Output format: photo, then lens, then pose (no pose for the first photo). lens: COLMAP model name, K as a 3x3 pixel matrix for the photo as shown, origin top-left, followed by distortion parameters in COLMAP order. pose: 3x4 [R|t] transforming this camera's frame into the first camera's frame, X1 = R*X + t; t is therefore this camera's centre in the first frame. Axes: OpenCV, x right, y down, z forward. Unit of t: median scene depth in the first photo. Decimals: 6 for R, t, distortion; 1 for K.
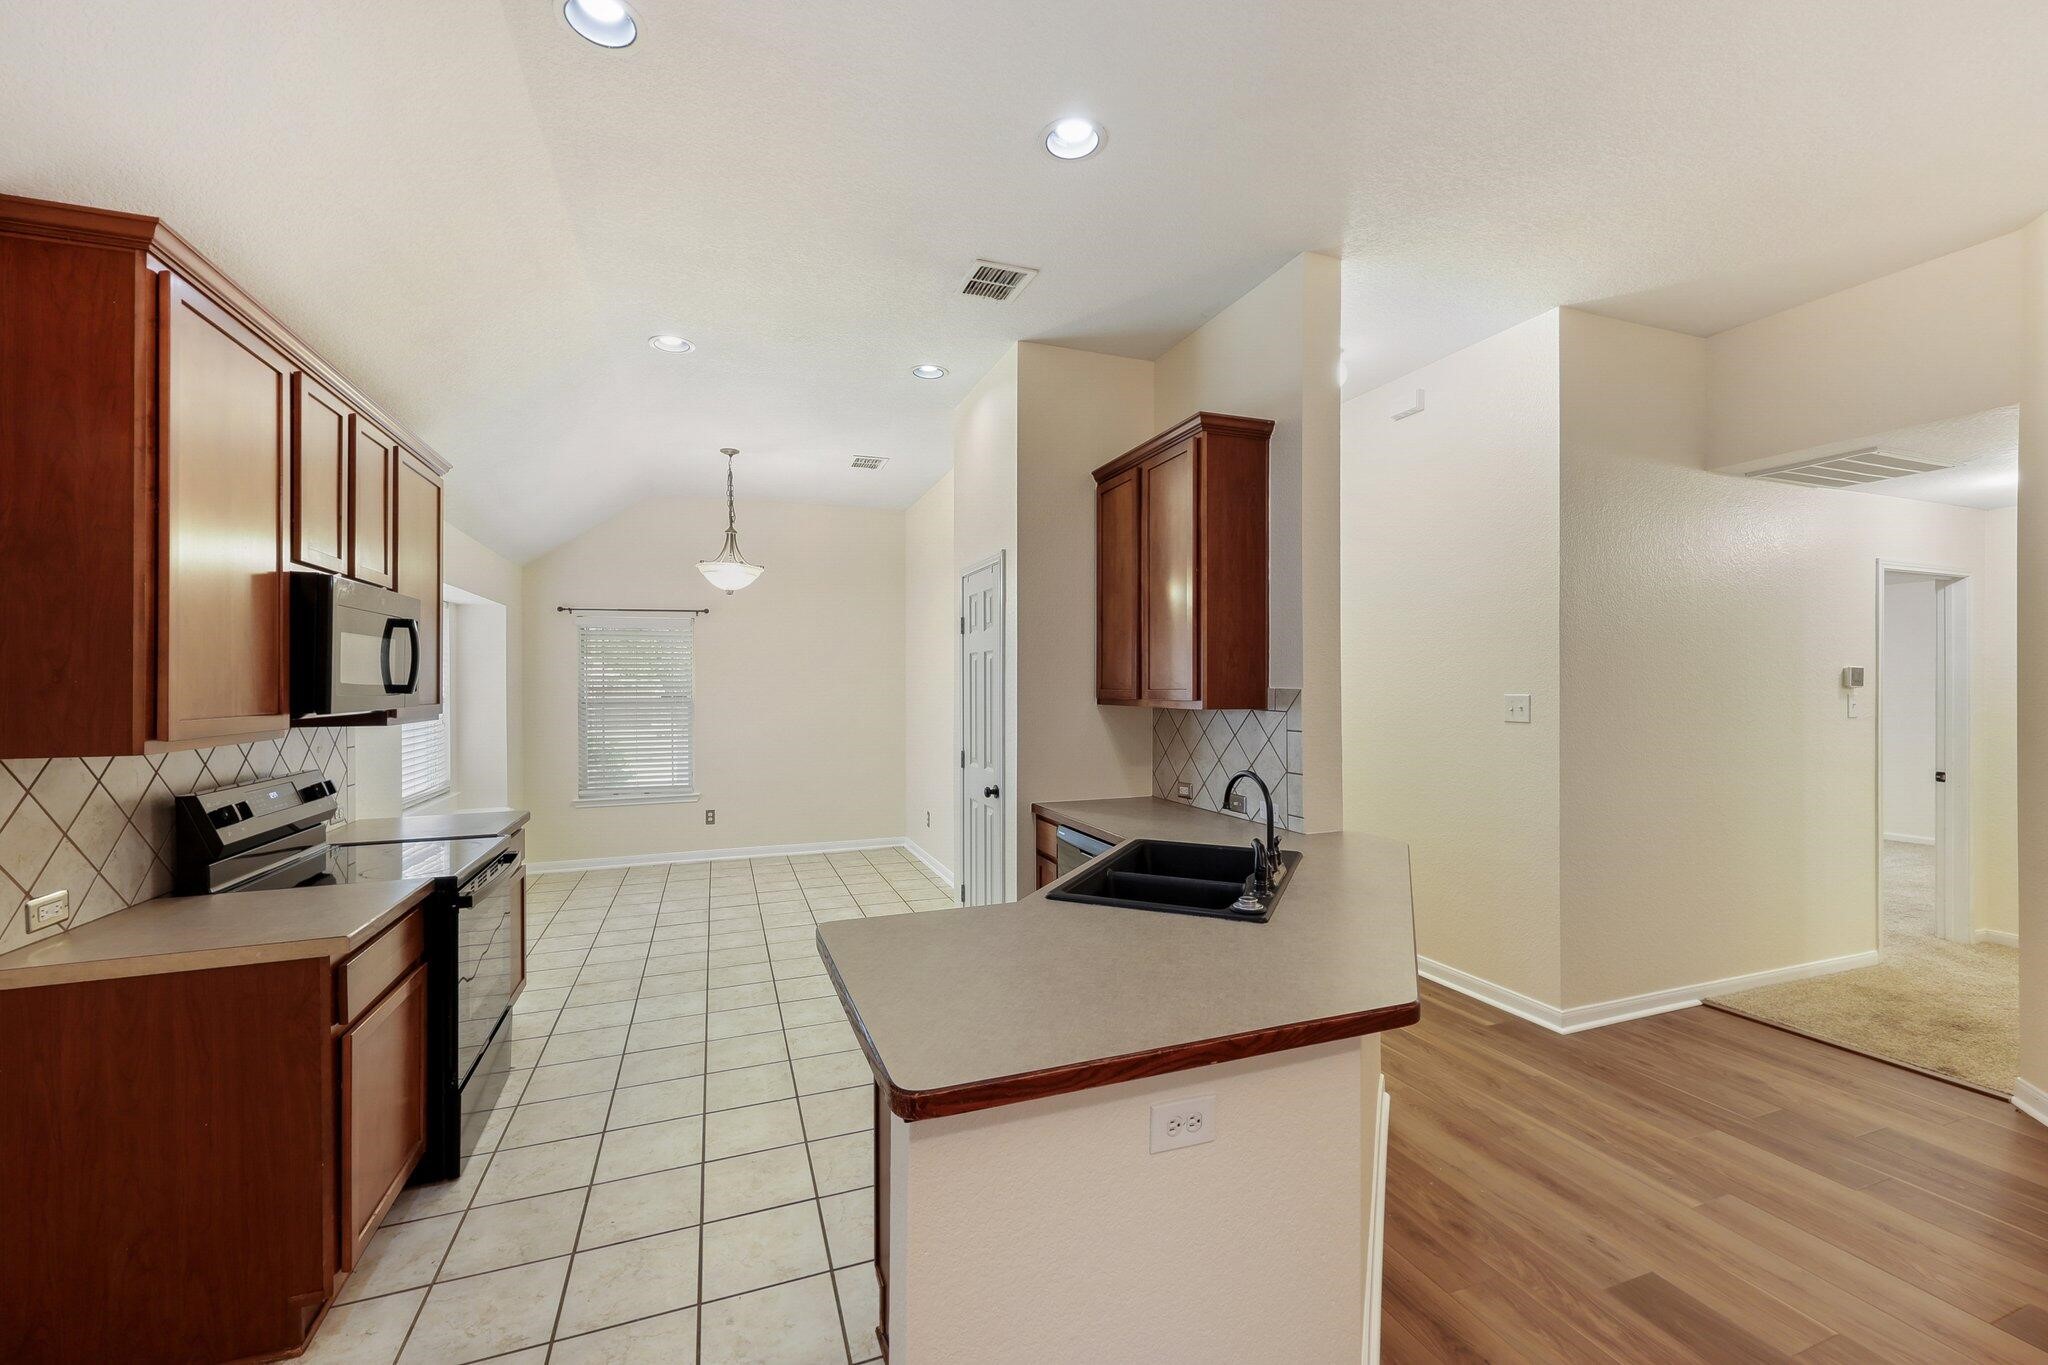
lens RADIAL K [[832.2, 0, 1025.4], [0, 832.2, 682.4], [0, 0, 1]] dist [0.001058, 0.000071]
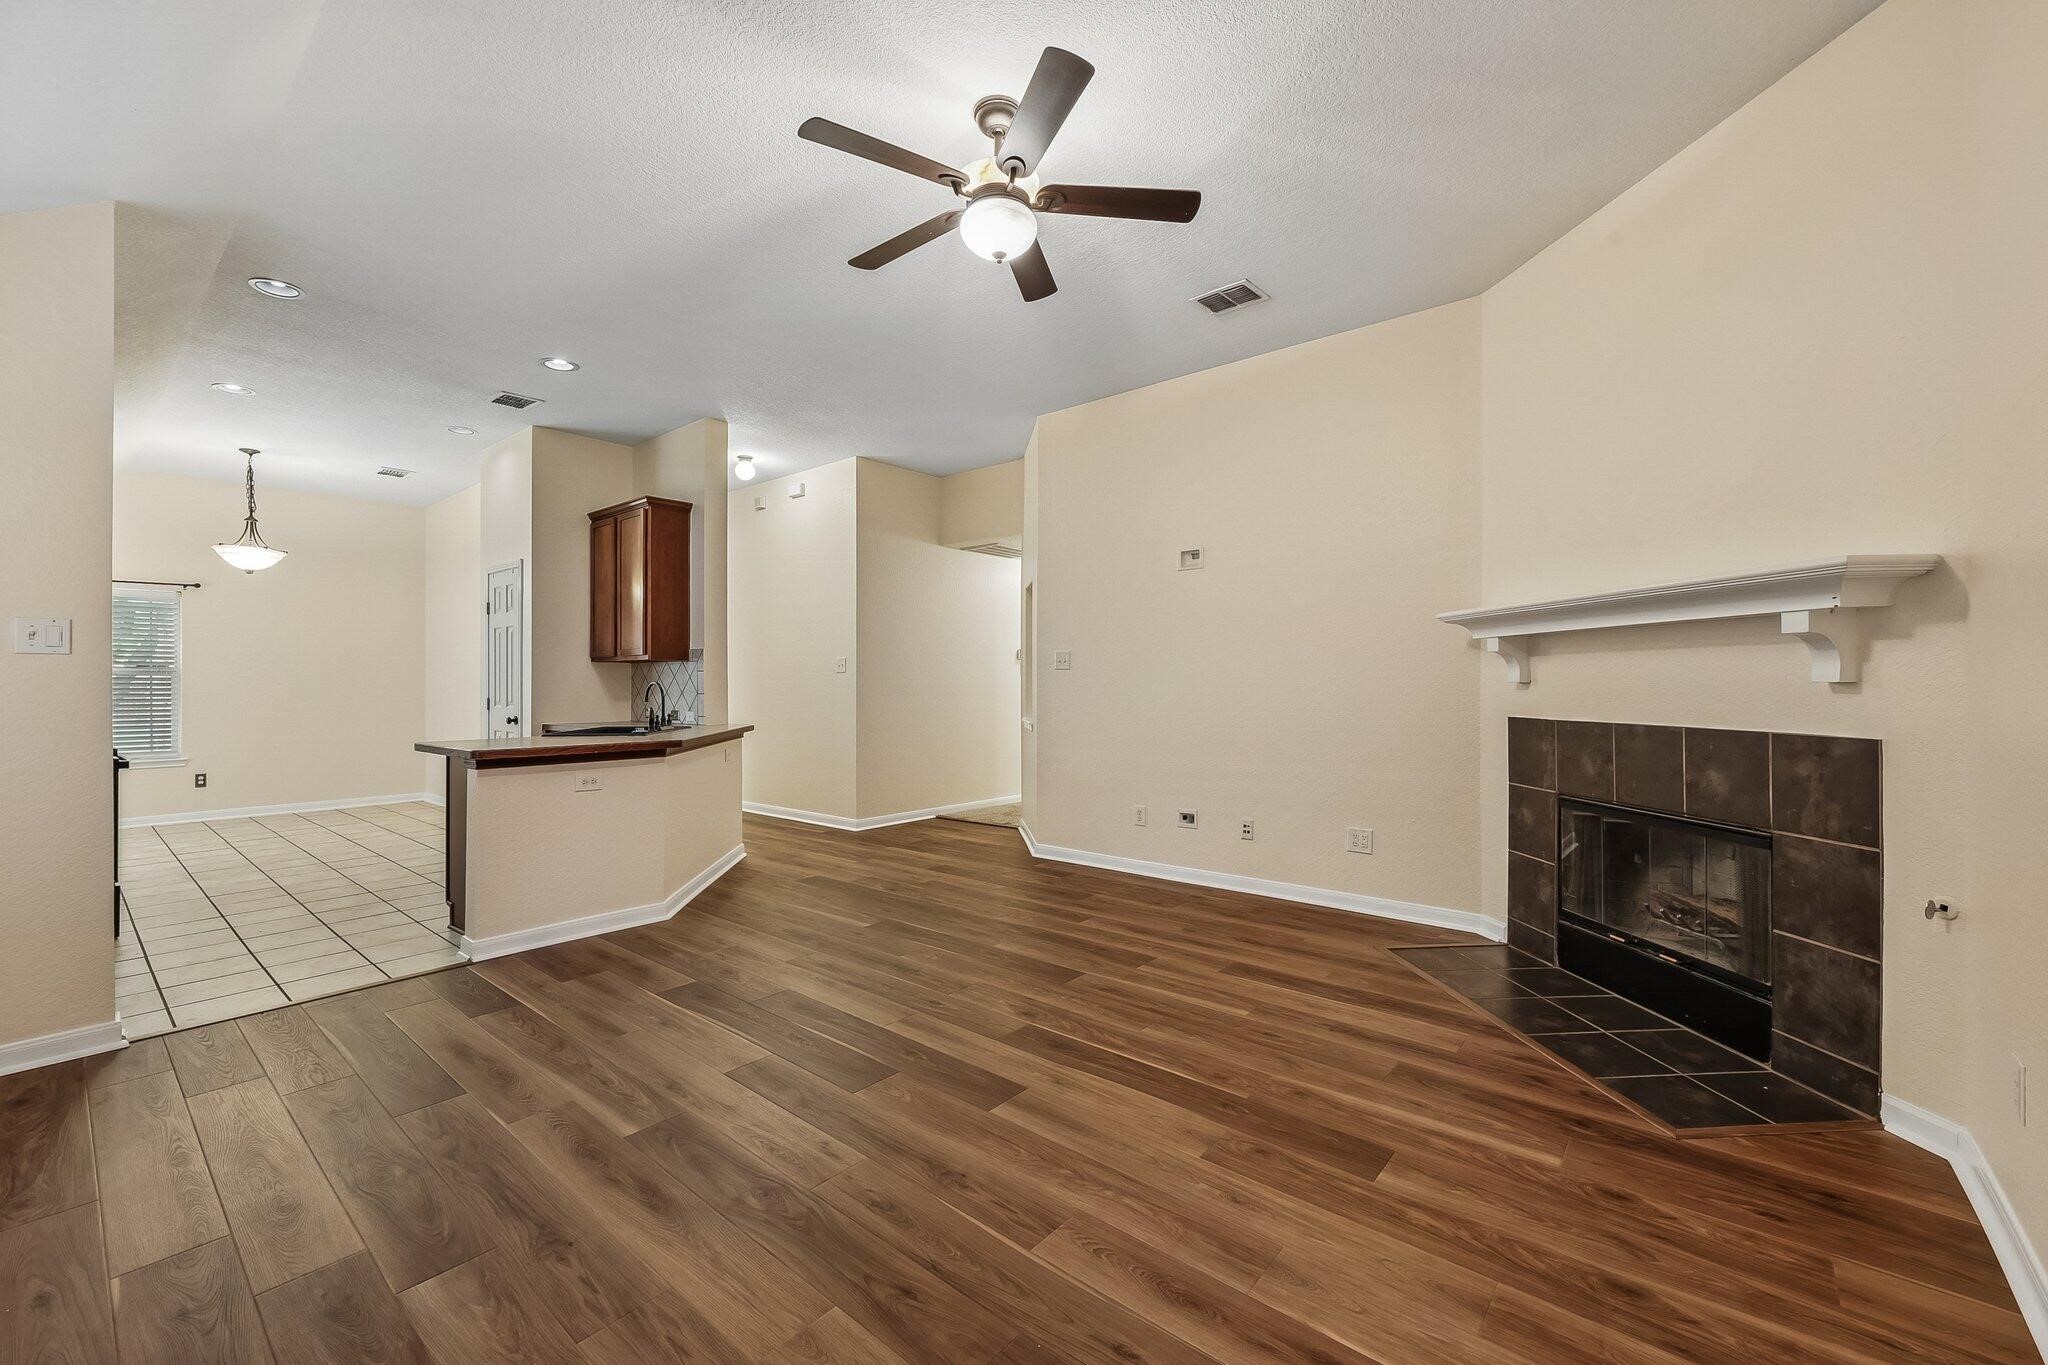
lens RADIAL K [[832.2, 0, 1021.4], [0, 832.2, 681.1], [0, 0, 1]] dist [0.001058, 0.000071]
pose [[0.874593, 0.002659, 0.484851, 0.037476], [-0.001356, 0.999994, -0.003039, 0.070182], [-0.484856, 0.002000, 0.874592, -0.810832]]
